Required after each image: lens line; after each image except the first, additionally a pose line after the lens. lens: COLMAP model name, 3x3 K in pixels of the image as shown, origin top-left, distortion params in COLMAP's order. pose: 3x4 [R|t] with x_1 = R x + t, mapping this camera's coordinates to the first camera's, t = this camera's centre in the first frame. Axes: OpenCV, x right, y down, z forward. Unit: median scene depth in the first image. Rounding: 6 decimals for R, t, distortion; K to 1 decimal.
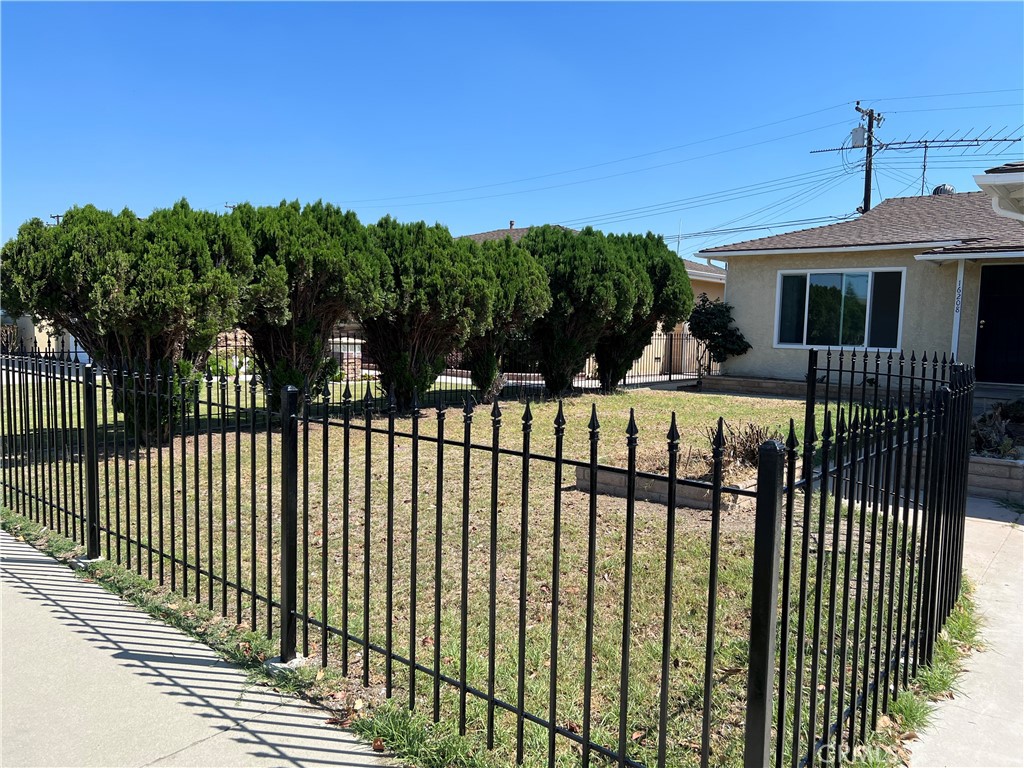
lens RADIAL K [[764.2, 0, 512.0], [0, 764.2, 384.0], [0, 0, 1]] dist [0.051464, -0.064488]
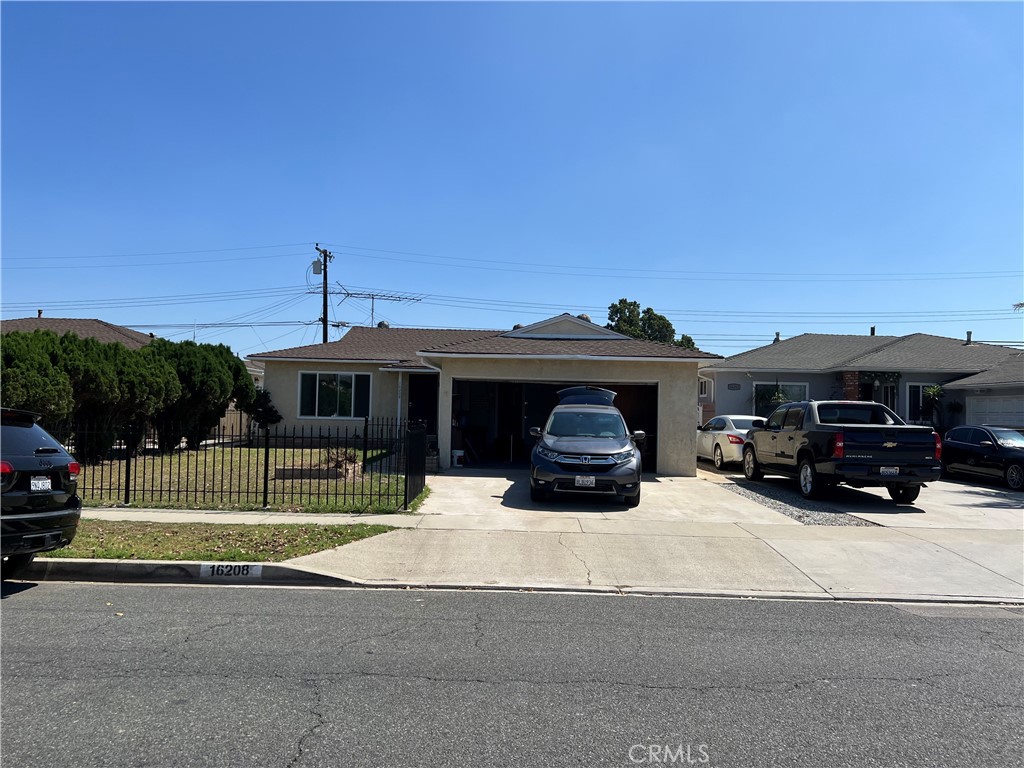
lens RADIAL K [[764.2, 0, 512.0], [0, 764.2, 384.0], [0, 0, 1]] dist [0.051464, -0.064488]
pose [[0.758511, 0.017236, 0.651433, -0.429586], [0.046006, 0.995739, -0.079914, 0.034418], [-0.650035, 0.090586, 0.754486, -0.590307]]
